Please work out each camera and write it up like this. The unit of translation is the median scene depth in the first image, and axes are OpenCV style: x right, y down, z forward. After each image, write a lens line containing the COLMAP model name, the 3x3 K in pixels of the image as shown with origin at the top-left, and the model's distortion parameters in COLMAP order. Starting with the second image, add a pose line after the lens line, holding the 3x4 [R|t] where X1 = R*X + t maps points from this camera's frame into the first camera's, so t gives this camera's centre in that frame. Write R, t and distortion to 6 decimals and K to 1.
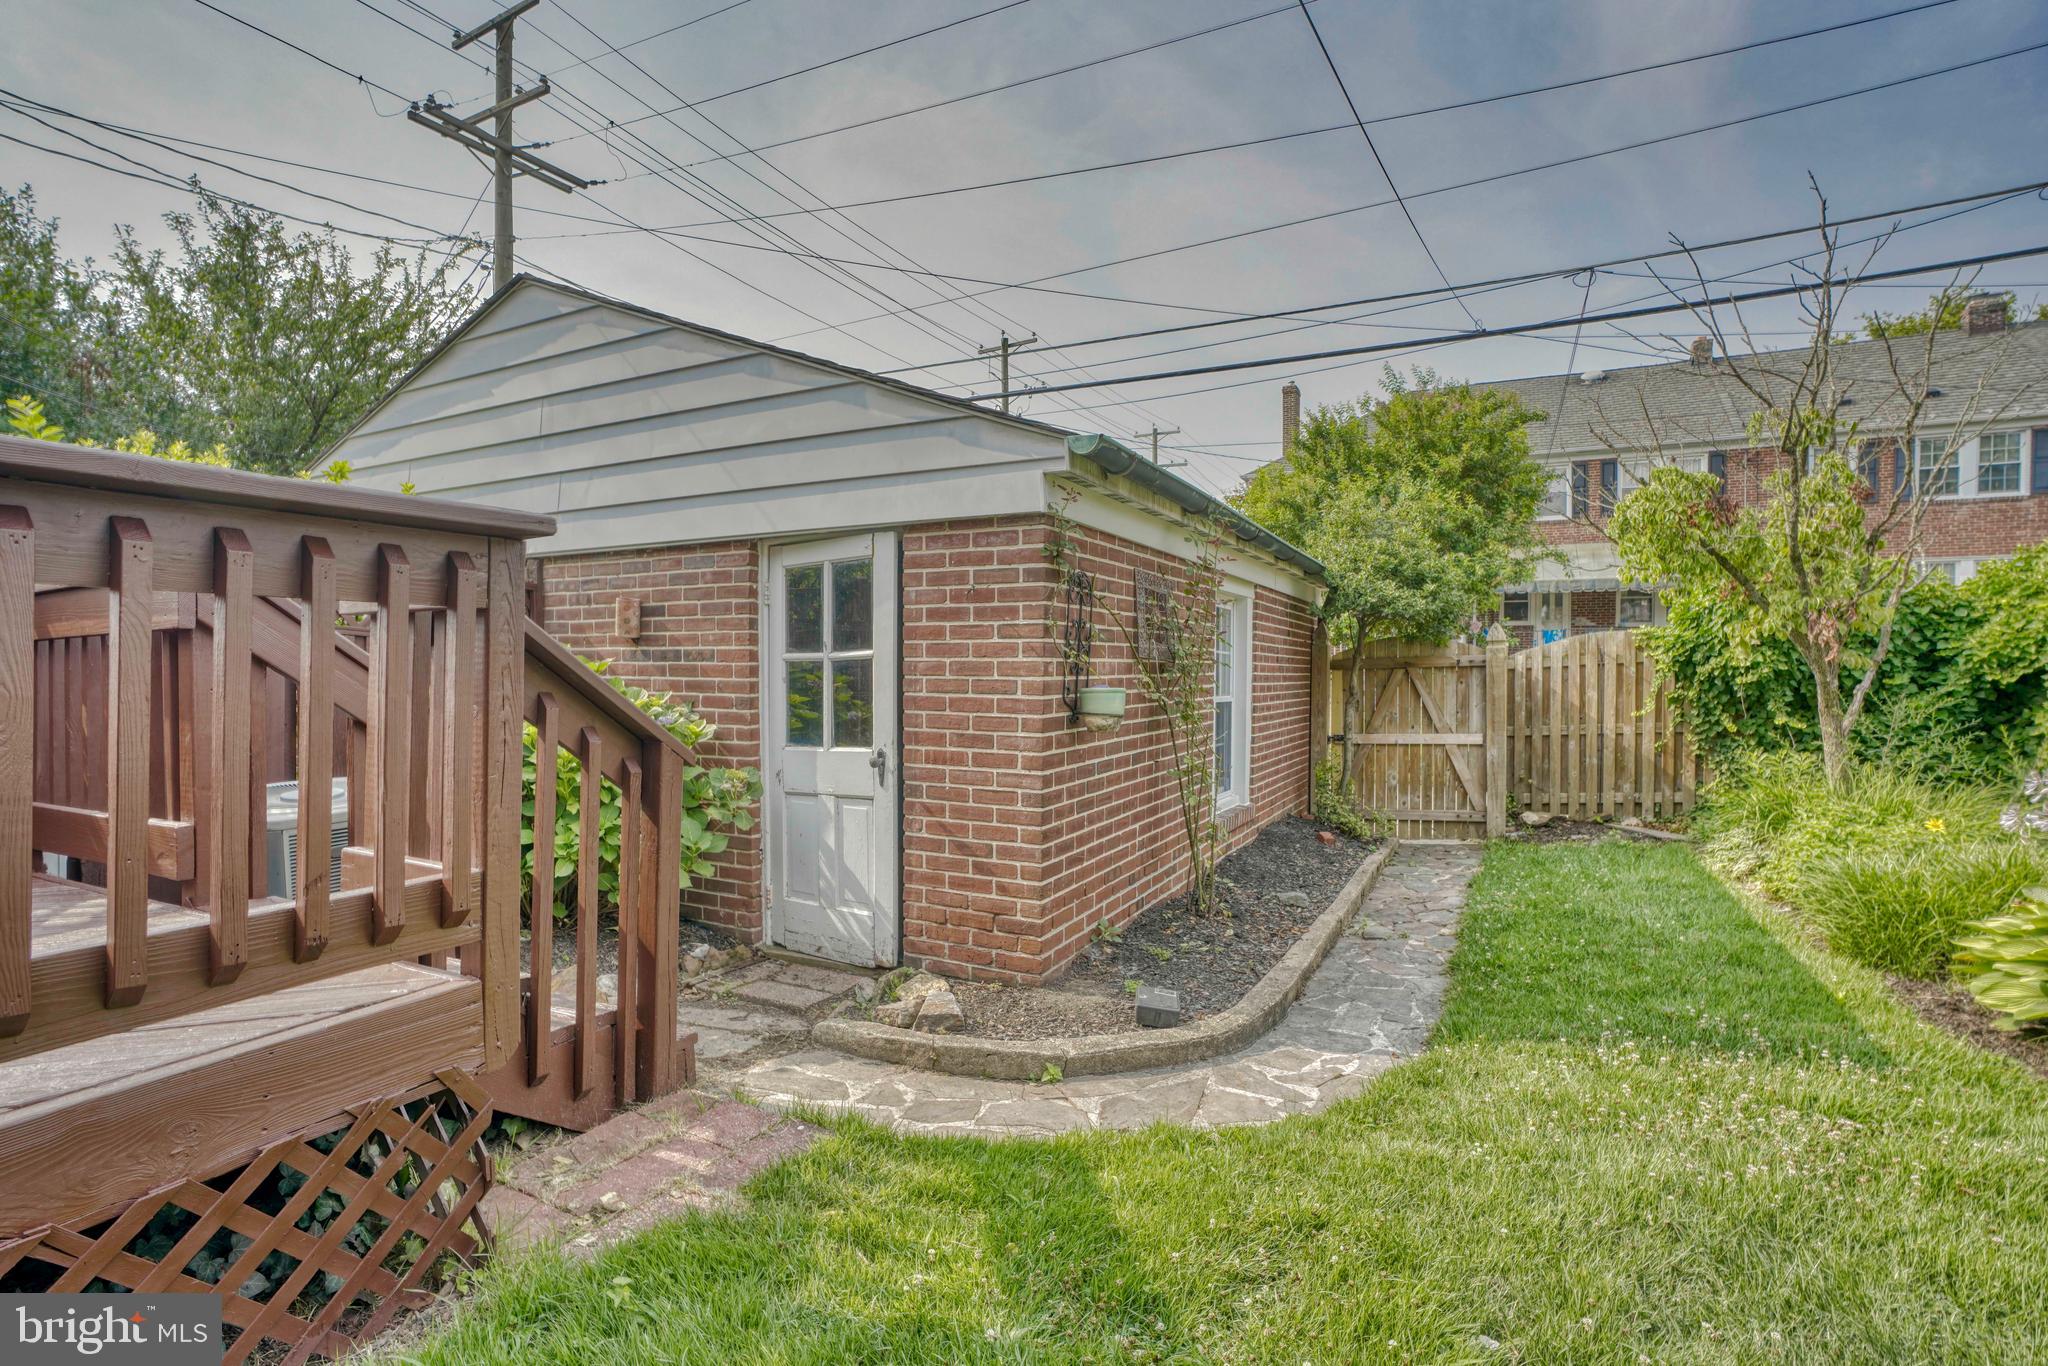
lens RADIAL K [[979.9, 0, 1016.6], [0, 979.9, 670.6], [0, 0, 1]] dist [-0.064061, 0.028253]
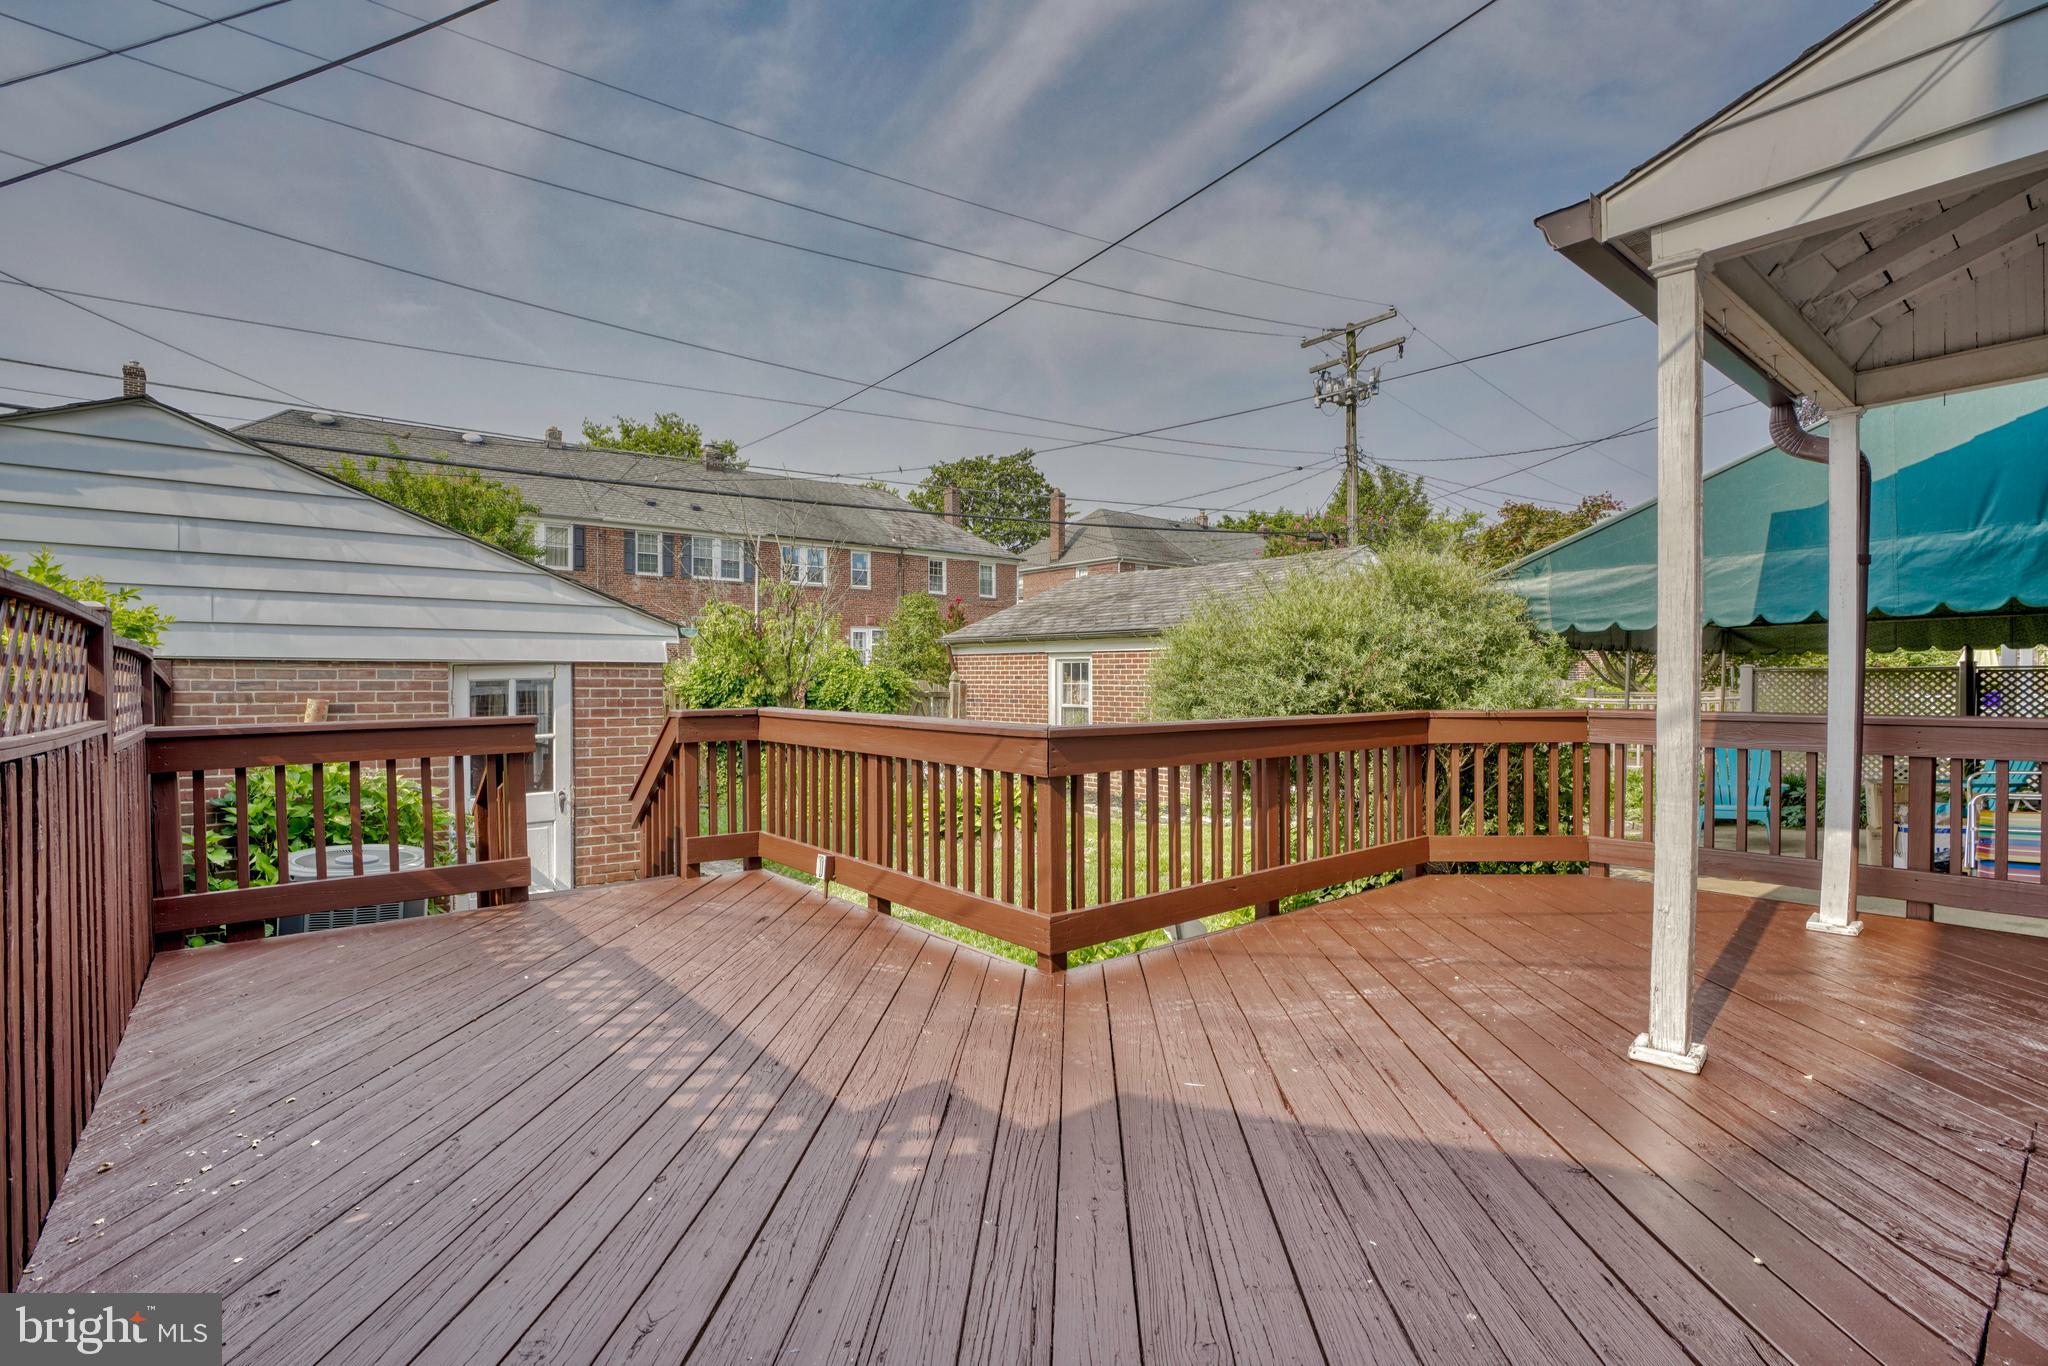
lens RADIAL K [[979.9, 0, 1020.9], [0, 979.9, 692.3], [0, 0, 1]] dist [-0.064061, 0.028253]
pose [[0.407687, -0.007508, 0.913091, -1.387381], [0.003290, 0.999972, 0.006753, -0.103844], [-0.913116, 0.000251, 0.407700, -0.440387]]
